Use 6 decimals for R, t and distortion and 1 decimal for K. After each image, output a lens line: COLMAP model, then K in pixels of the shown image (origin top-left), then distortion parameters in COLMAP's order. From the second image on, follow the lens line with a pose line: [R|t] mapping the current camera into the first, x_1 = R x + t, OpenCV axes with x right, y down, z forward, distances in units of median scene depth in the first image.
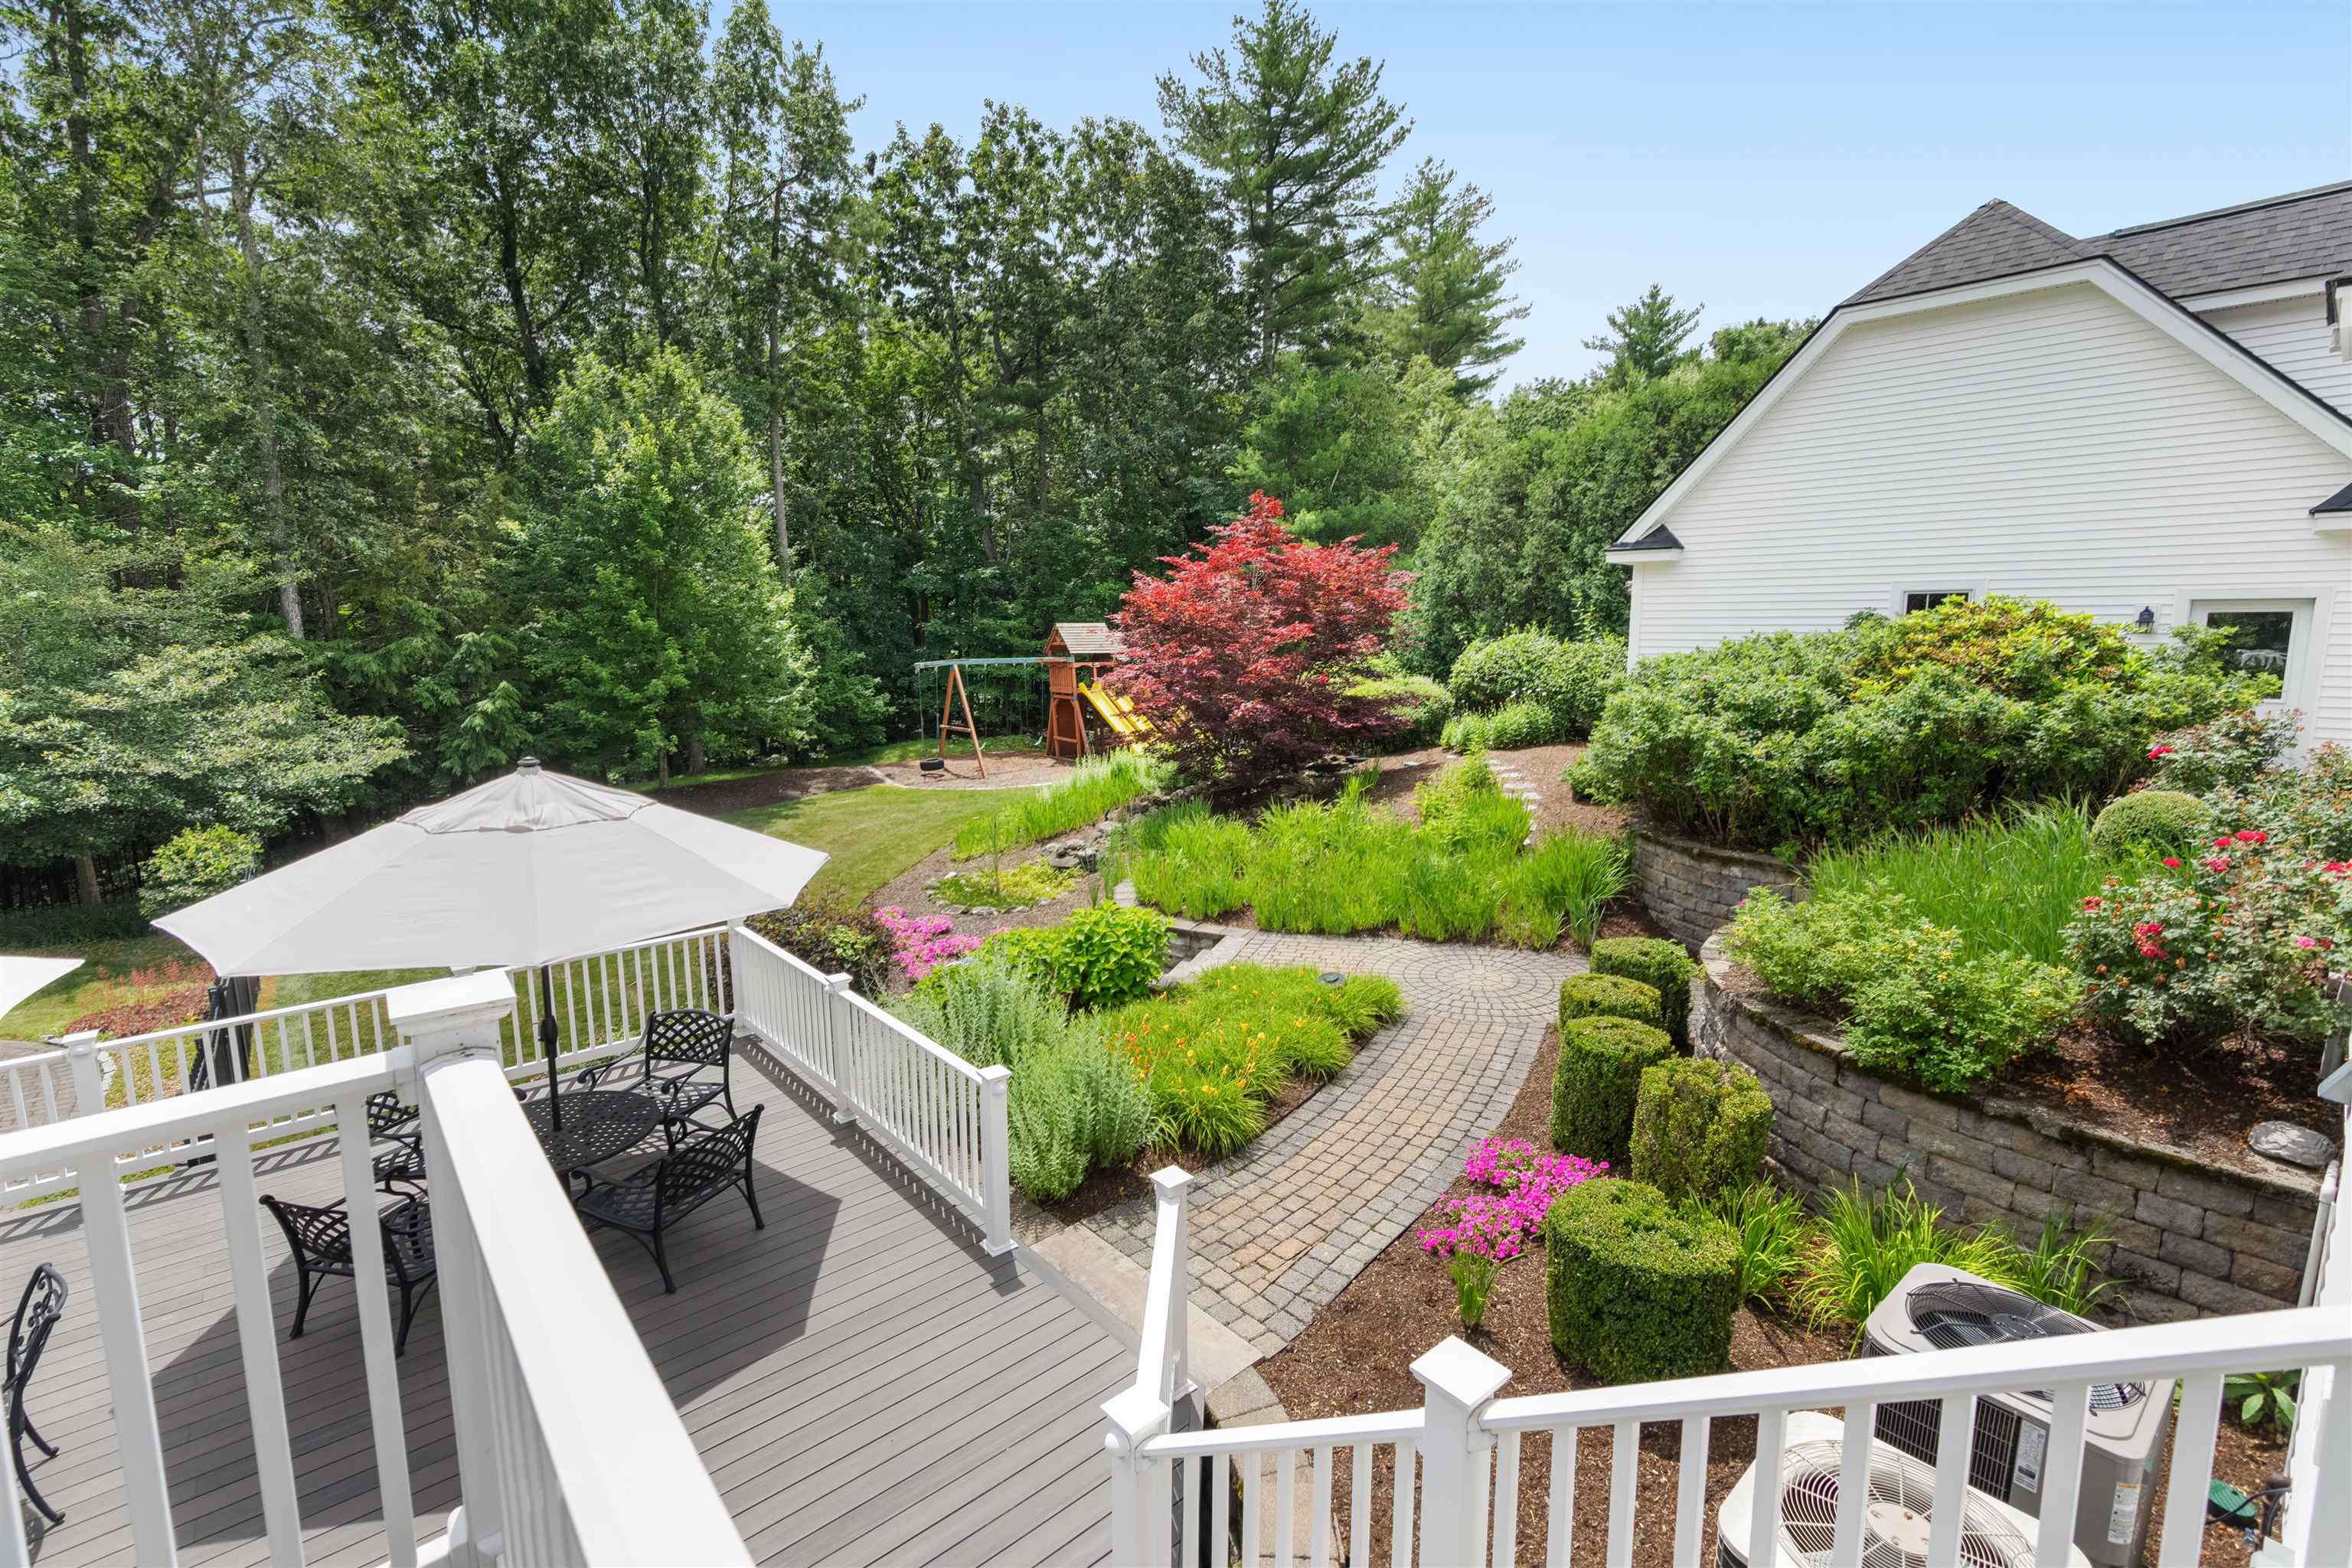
lens RADIAL K [[1052.3, 0, 1177.0], [0, 1052.3, 785.8], [0, 0, 1]] dist [0.003410, 0.000640]
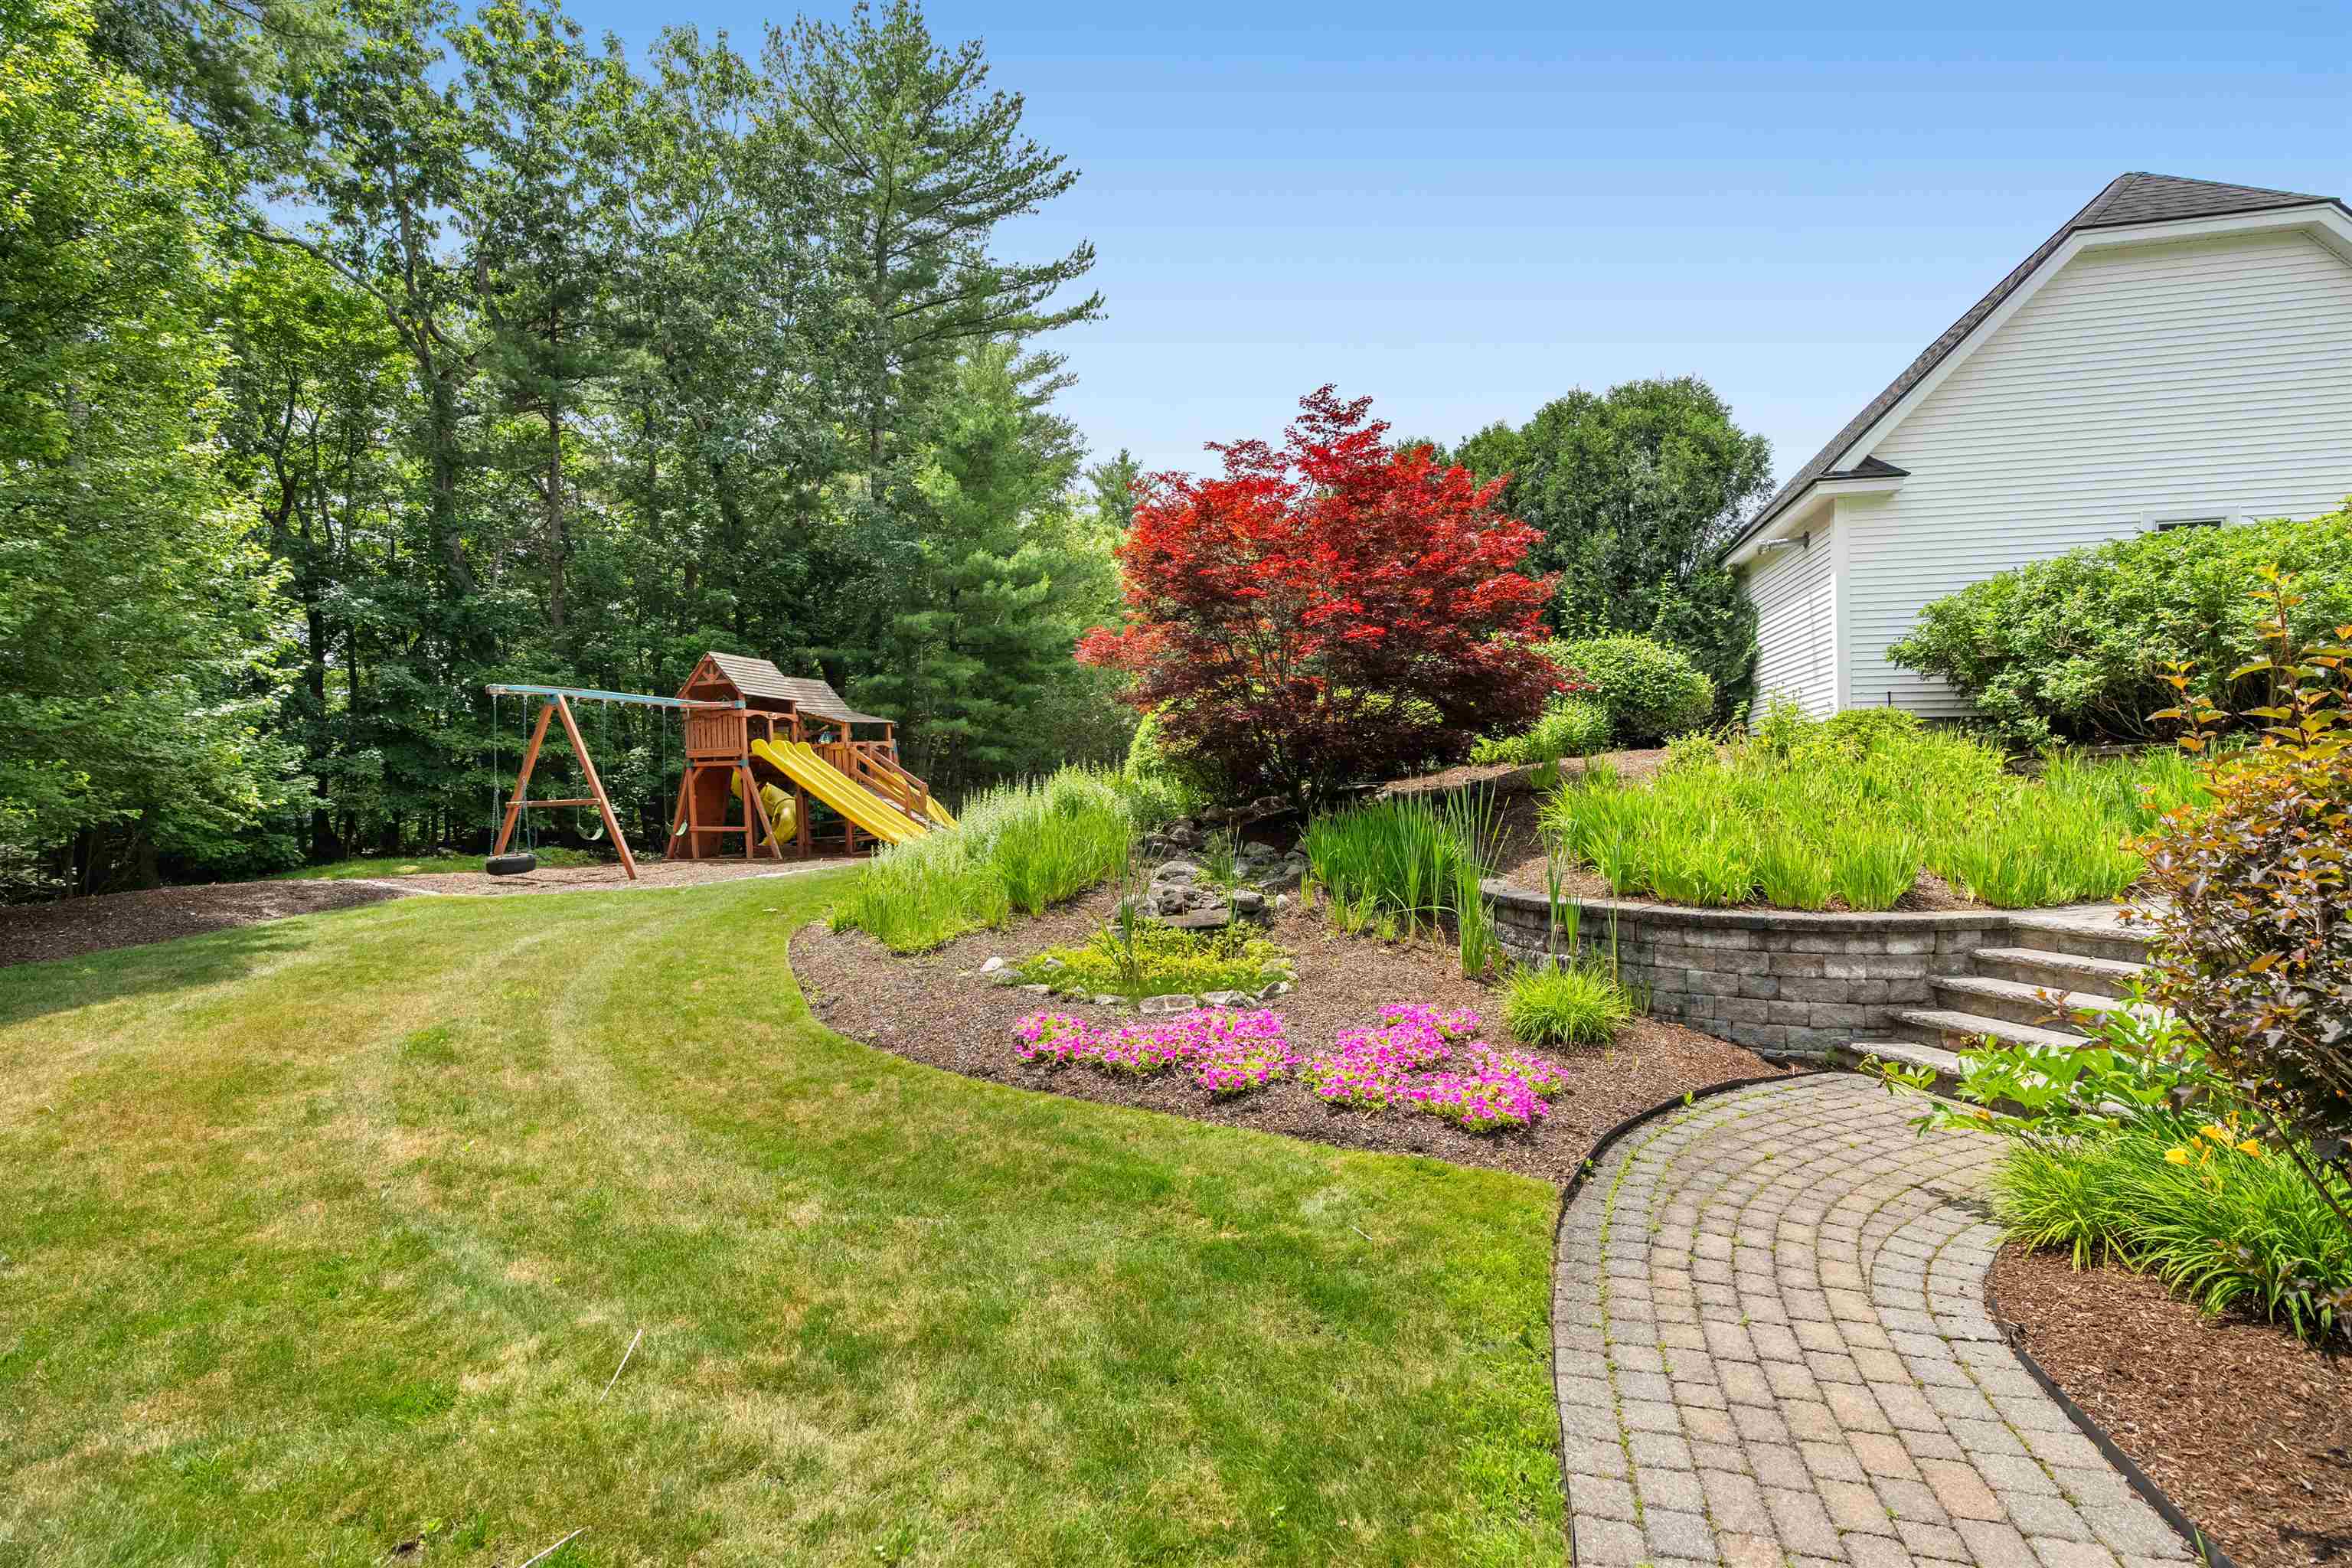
lens RADIAL K [[1052.3, 0, 1176.5], [0, 1052.3, 769.9], [0, 0, 1]] dist [0.003410, 0.000640]
pose [[0.828377, 0.012641, 0.560028, -0.243771], [0.086201, 0.984961, -0.149738, 0.044606], [-0.553499, 0.172314, 0.814829, 0.310852]]
